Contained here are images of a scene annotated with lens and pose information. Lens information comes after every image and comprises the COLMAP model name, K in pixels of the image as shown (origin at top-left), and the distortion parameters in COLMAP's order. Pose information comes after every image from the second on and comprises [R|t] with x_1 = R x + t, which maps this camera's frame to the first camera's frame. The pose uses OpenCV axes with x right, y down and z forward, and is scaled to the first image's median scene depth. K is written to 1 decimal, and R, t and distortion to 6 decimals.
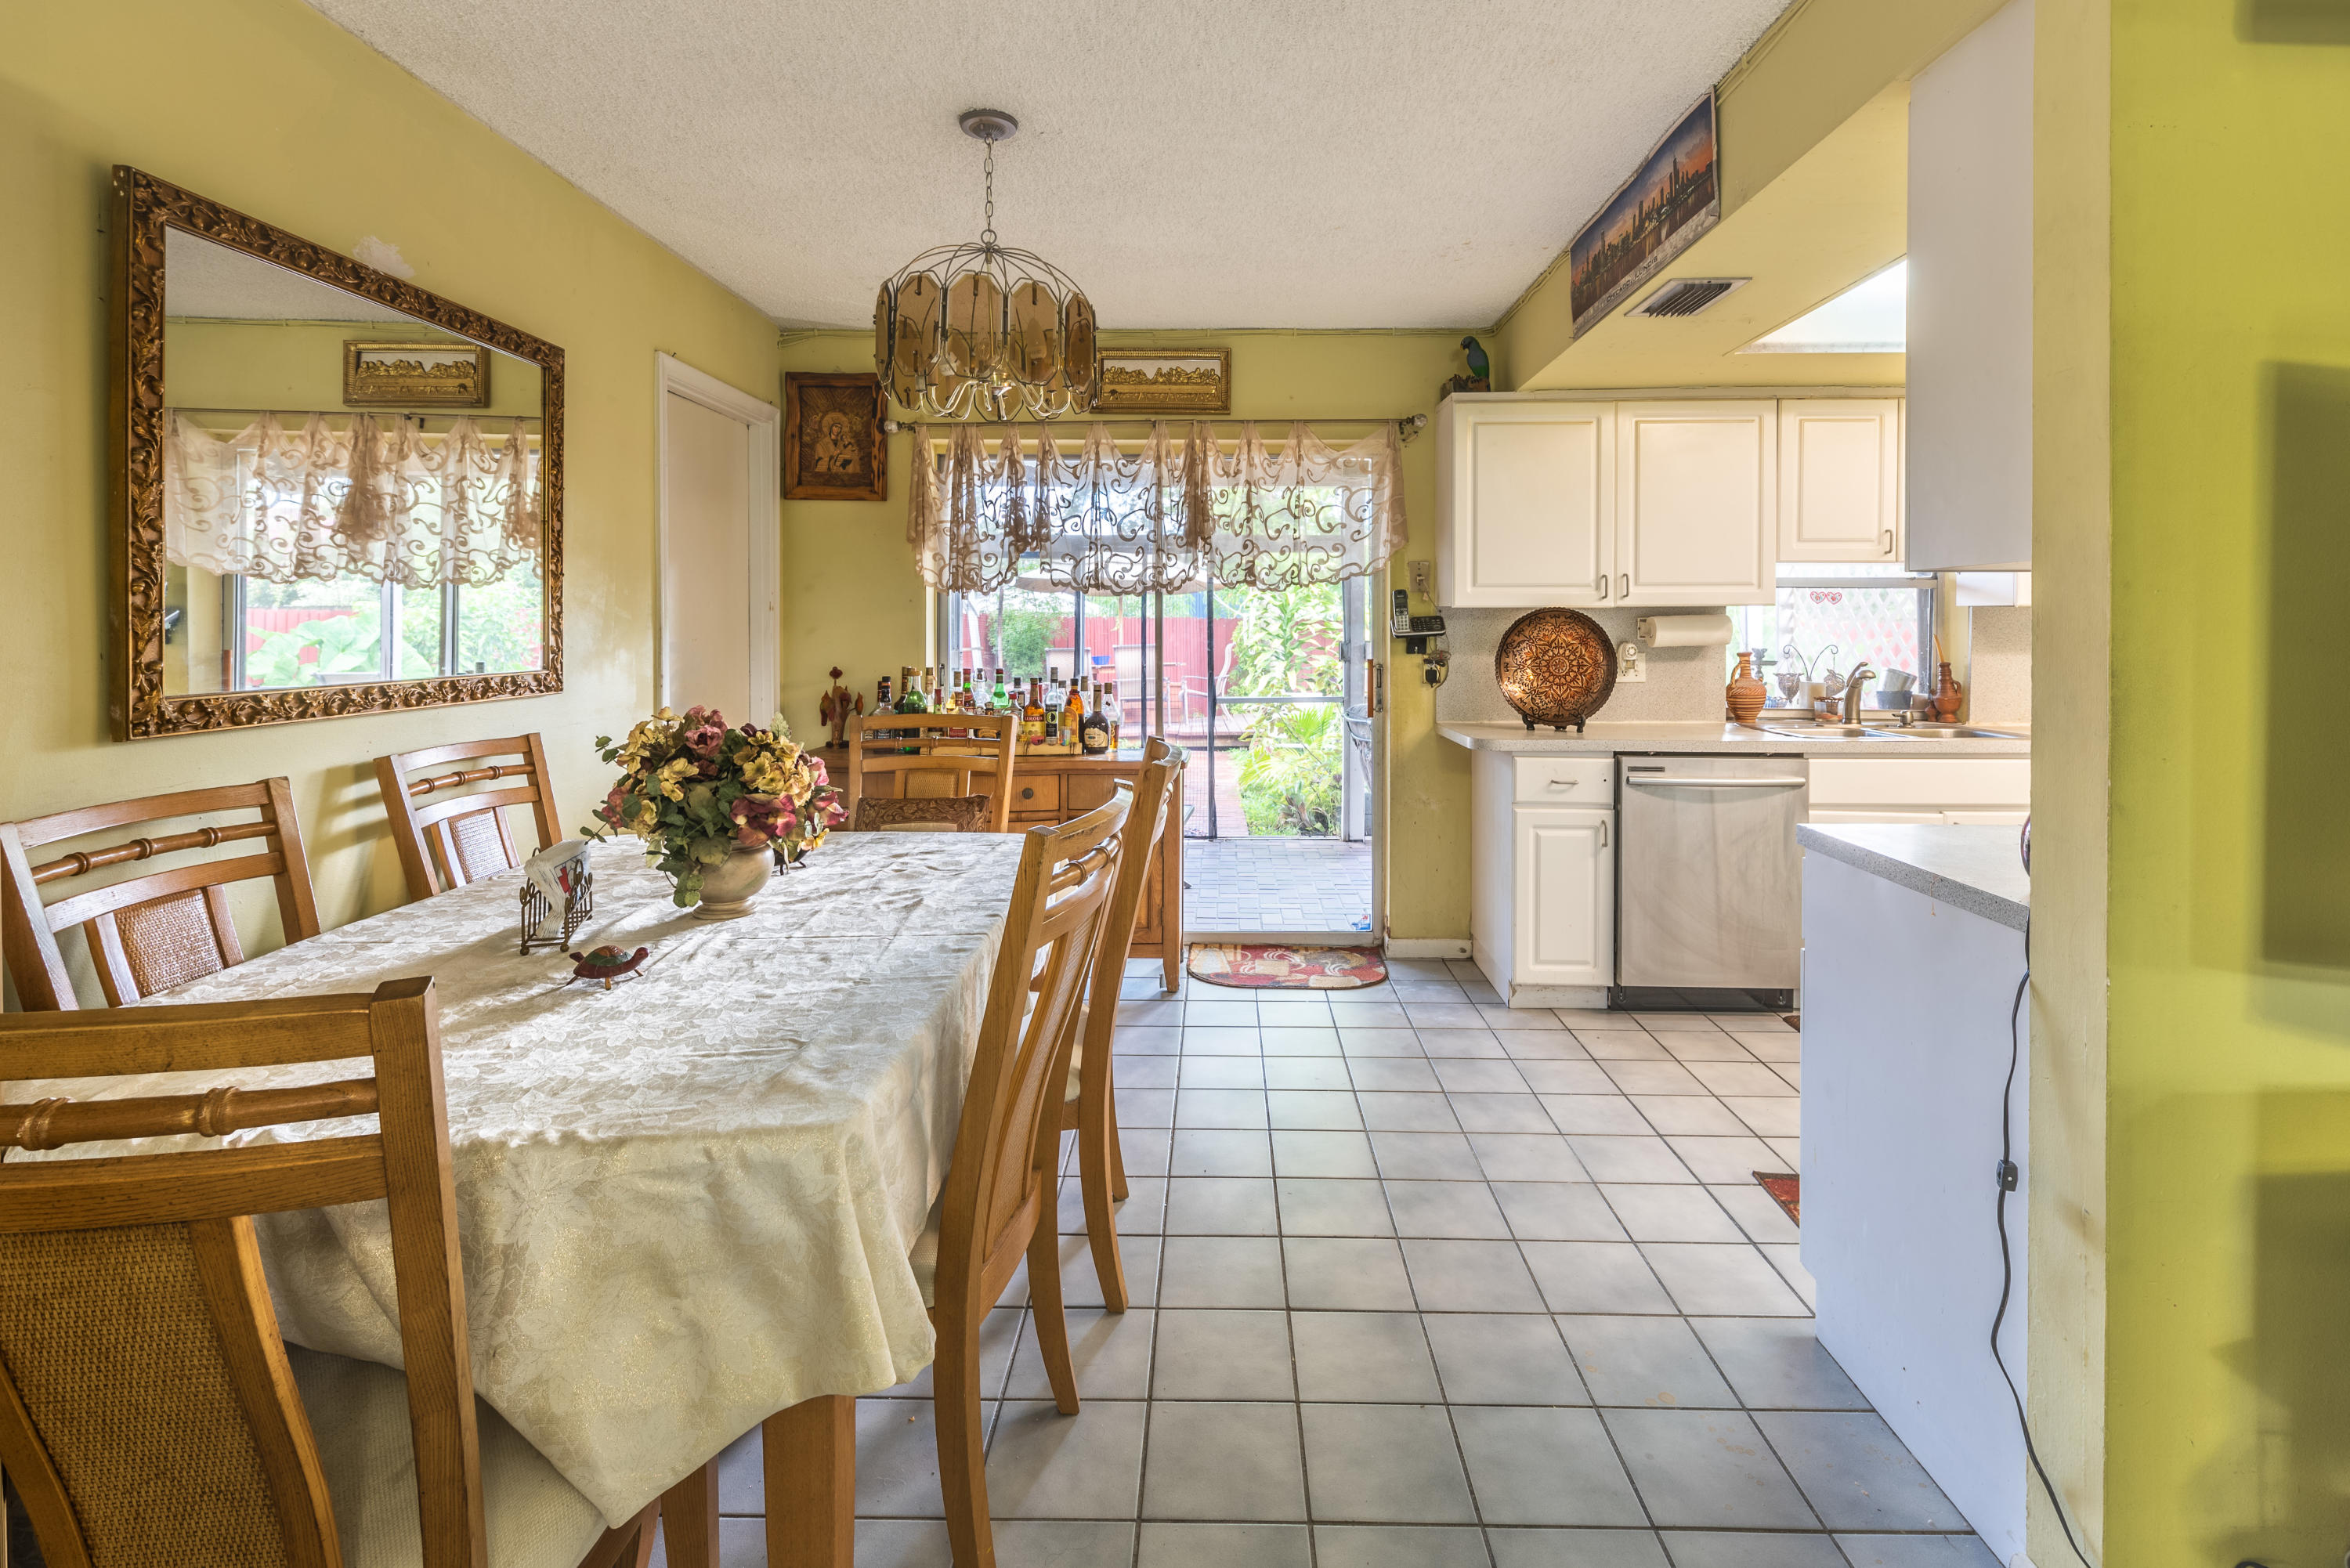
lens RADIAL K [[1118.9, 0, 1224.8], [0, 1118.9, 636.9], [0, 0, 1]] dist [0.004595, 0.000092]
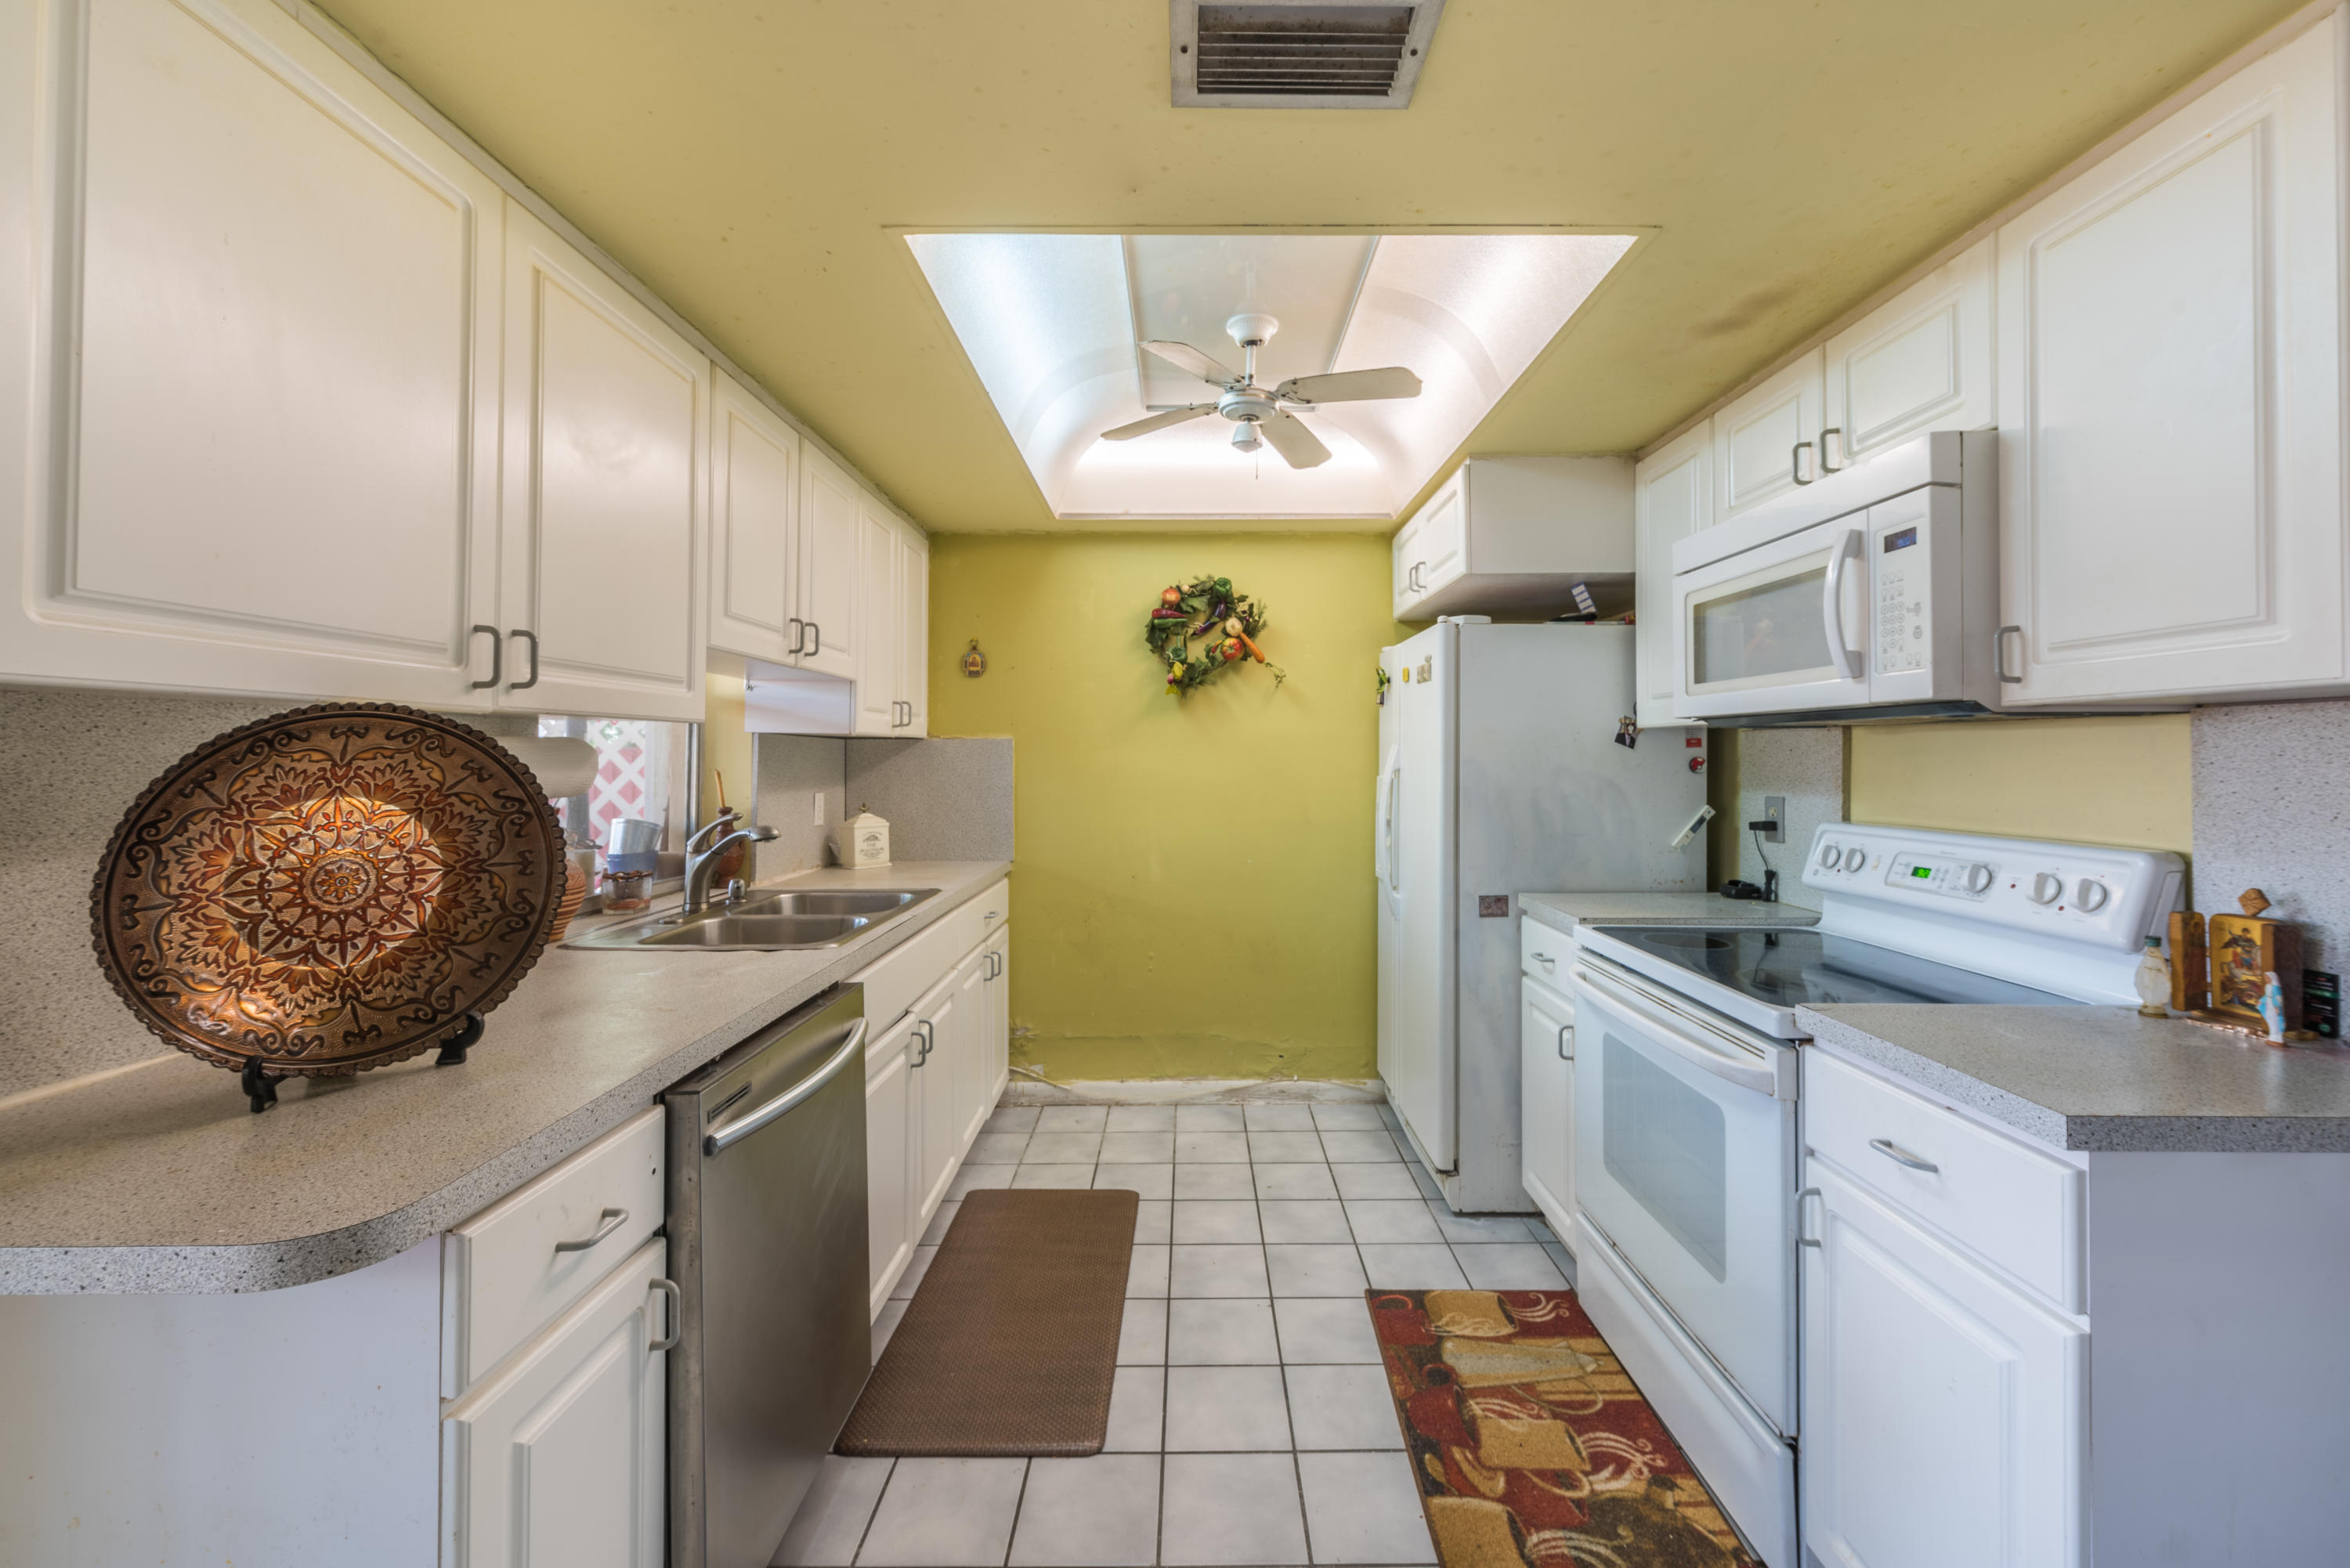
lens RADIAL K [[935.2, 0, 1176.1], [0, 935.2, 752.3], [0, 0, 1]] dist [0.012913, -0.003332]
pose [[-0.002979, 0.006074, 0.999977, 0.018362], [0.008006, 0.999950, -0.006050, -0.008214], [-0.999964, 0.007987, -0.003028, 0.736864]]
